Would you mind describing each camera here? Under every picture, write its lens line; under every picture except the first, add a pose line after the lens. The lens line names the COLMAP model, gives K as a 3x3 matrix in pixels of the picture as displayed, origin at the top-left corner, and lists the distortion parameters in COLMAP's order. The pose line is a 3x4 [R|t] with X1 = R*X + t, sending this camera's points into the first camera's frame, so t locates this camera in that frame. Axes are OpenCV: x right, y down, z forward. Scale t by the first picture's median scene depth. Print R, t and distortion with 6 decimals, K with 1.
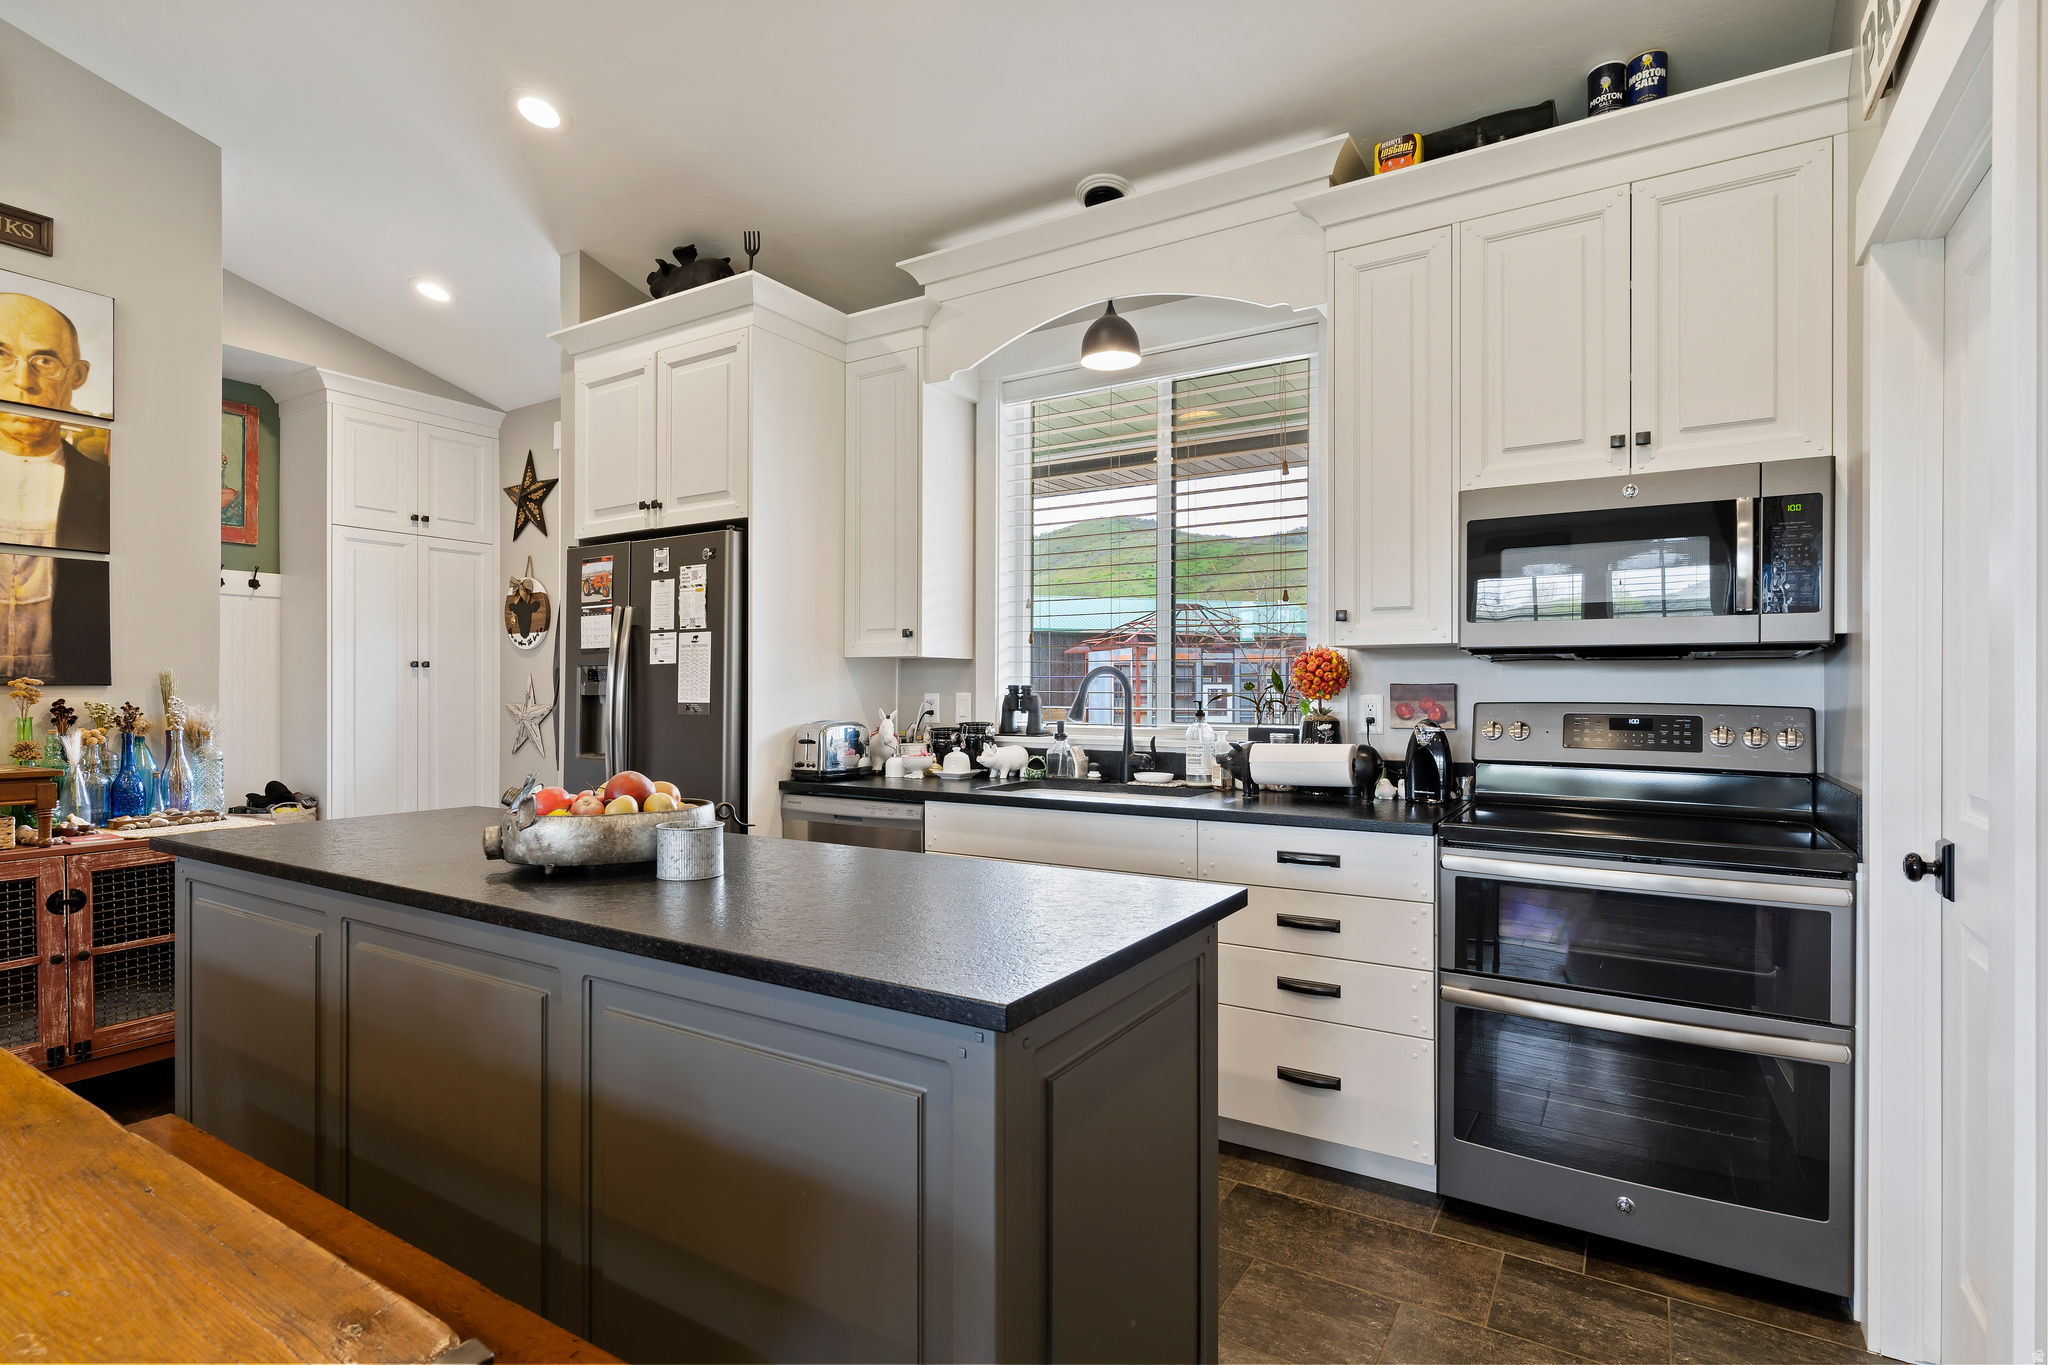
lens RADIAL K [[1018.5, 0, 1011.2], [0, 1018.5, 690.8], [0, 0, 1]] dist [-0.000209, 0.000702]
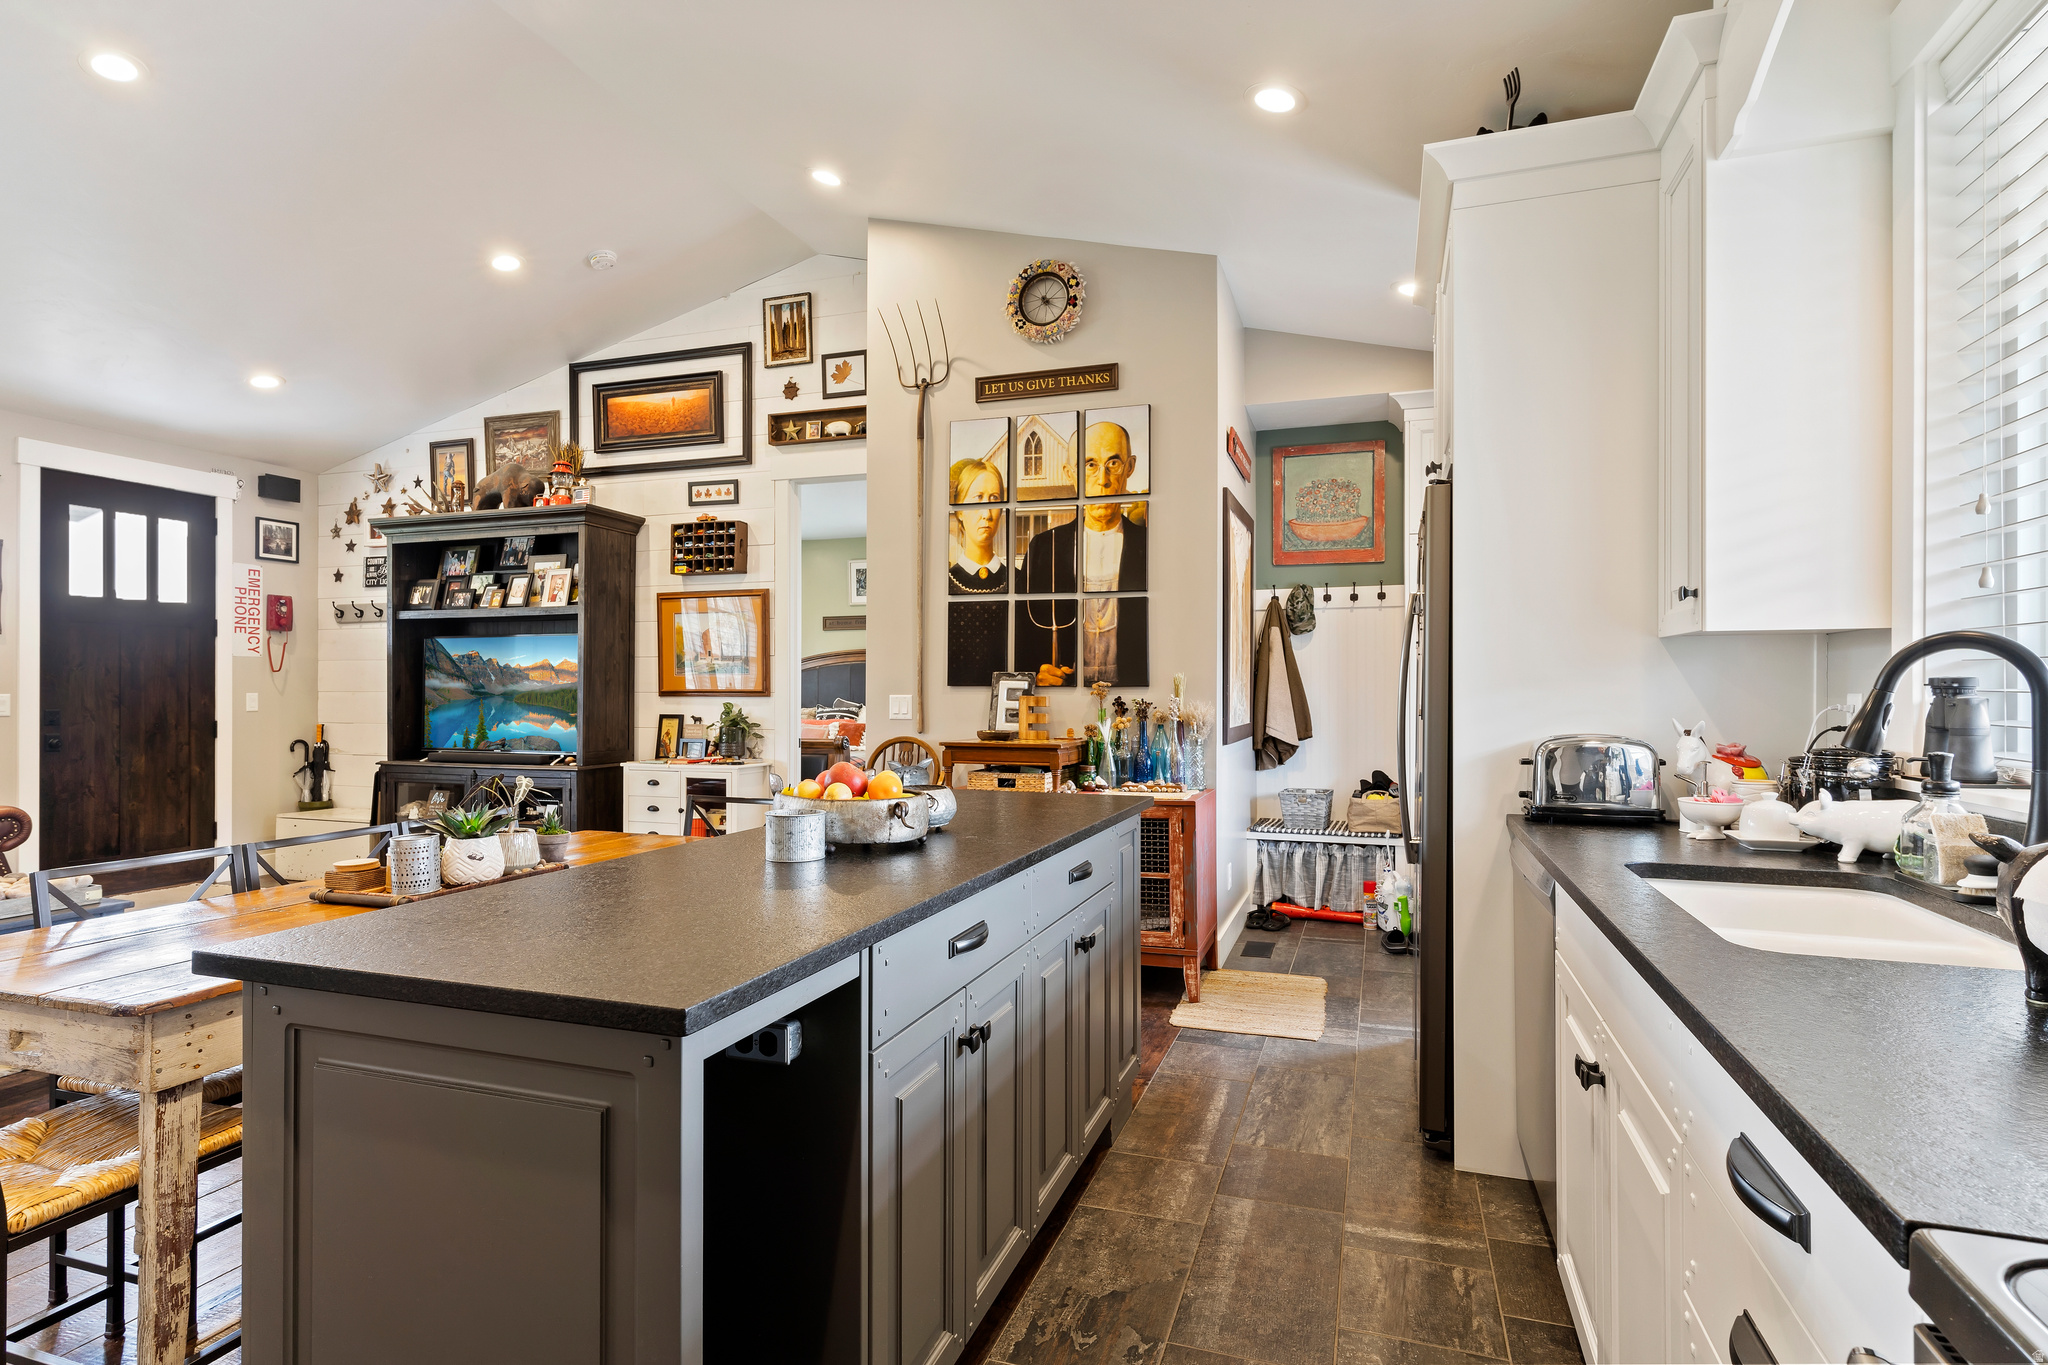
lens RADIAL K [[1018.5, 0, 1020.8], [0, 1018.5, 685.8], [0, 0, 1]] dist [-0.000209, 0.000702]
pose [[0.231651, -0.002698, -0.972795, 0.423445], [0.000664, 0.999996, -0.002615, -0.002832], [0.972799, -0.000040, 0.231652, 0.526668]]
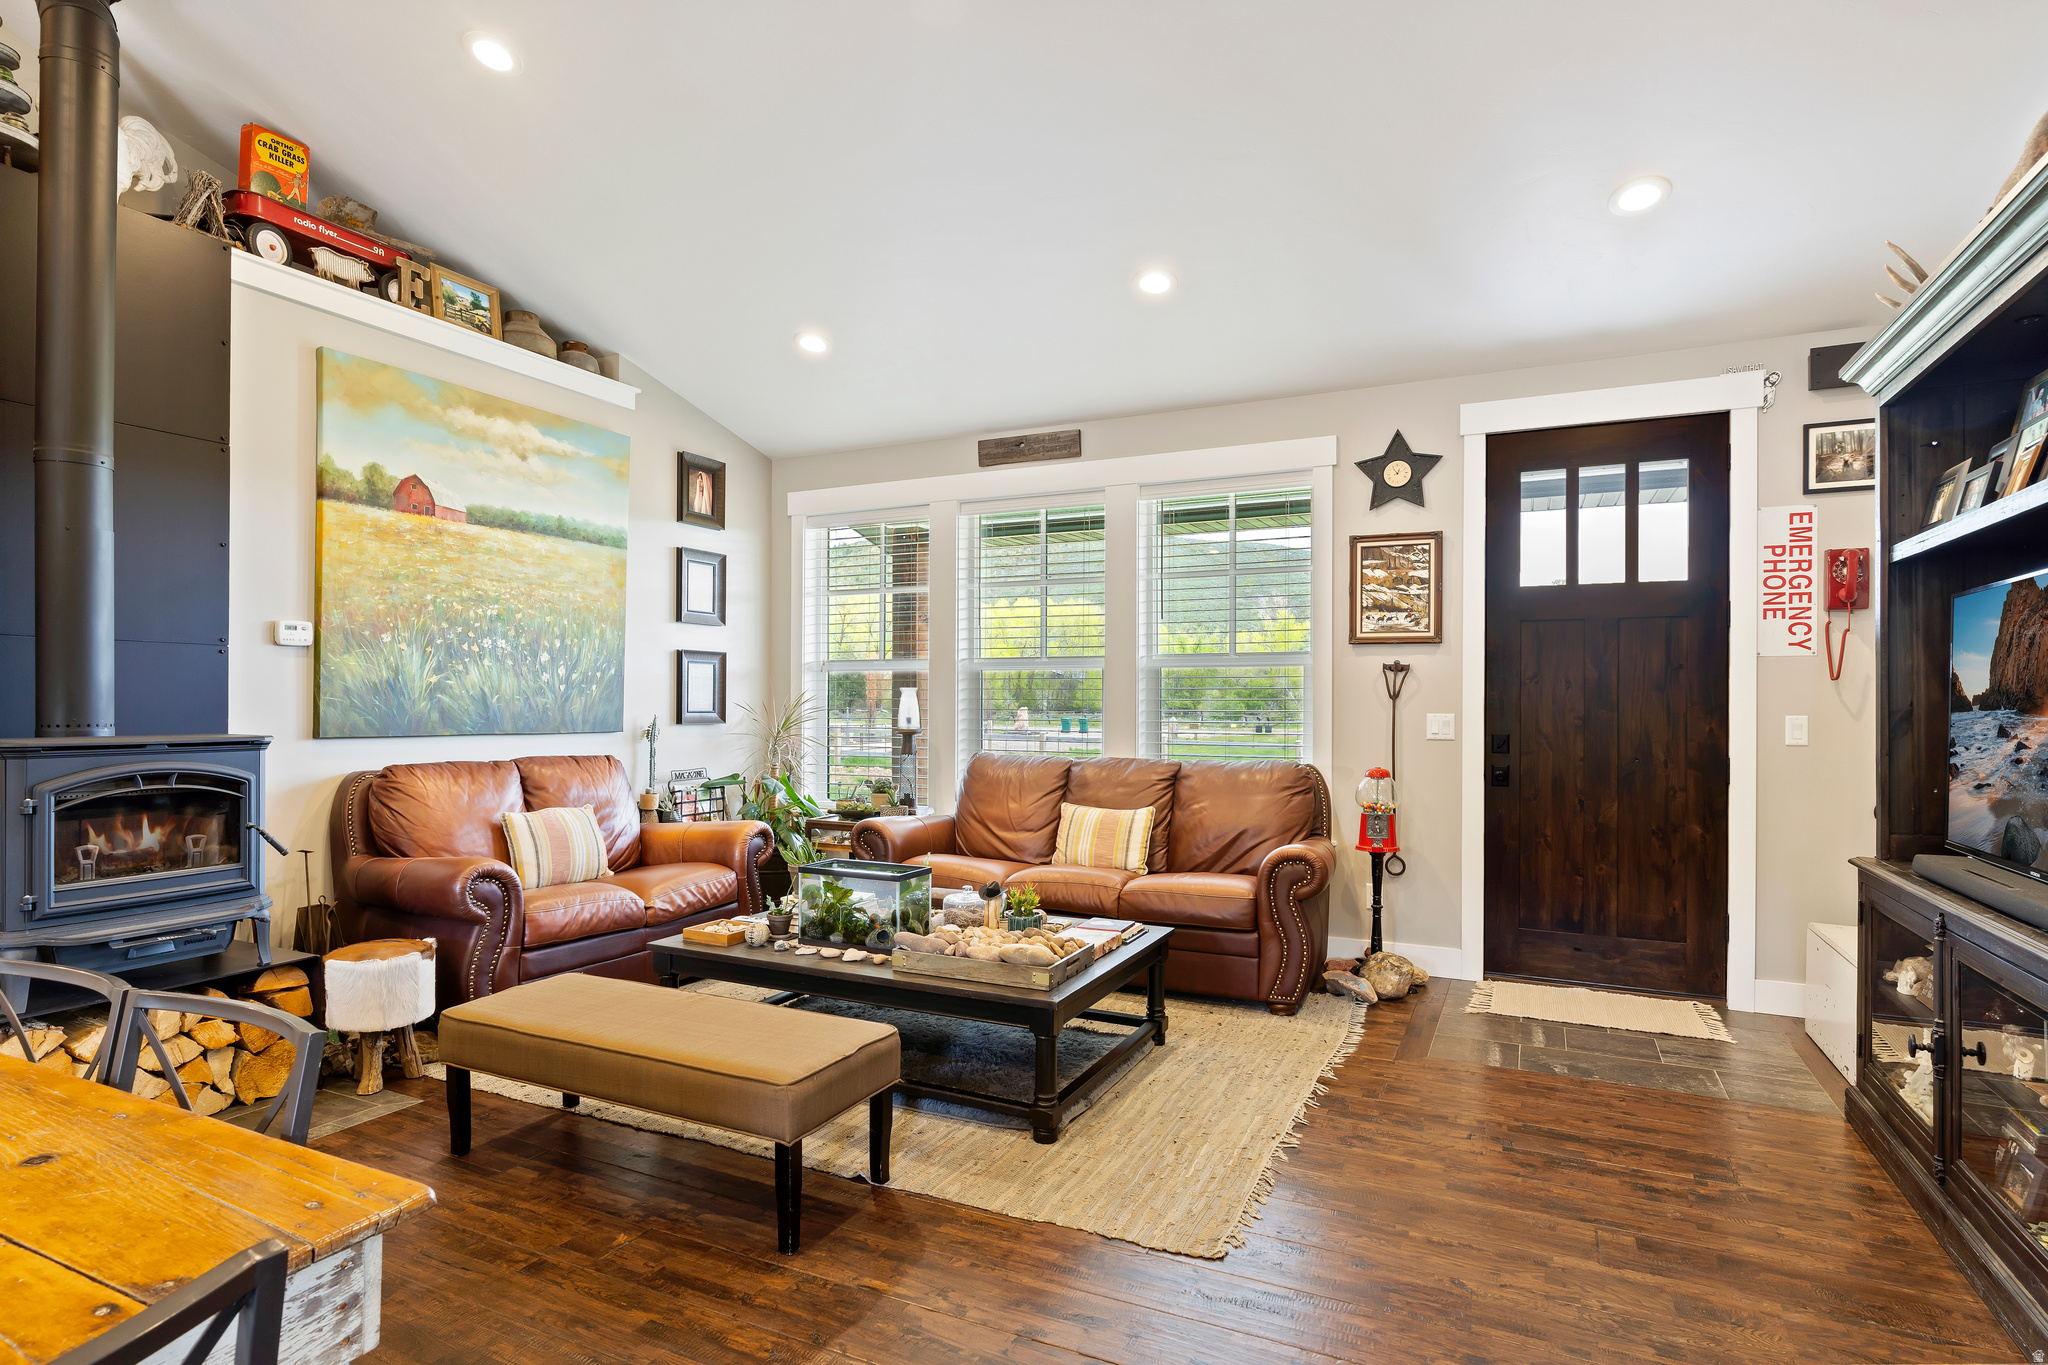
lens RADIAL K [[1056.3, 0, 1019.1], [0, 1056.3, 699.3], [0, 0, 1]] dist [-0.001893, 0.000702]
pose [[-0.994094, -0.004034, -0.108450, -0.861609], [-0.003572, 0.999984, -0.004452, -0.005371], [0.108466, -0.004038, -0.994092, 0.684079]]
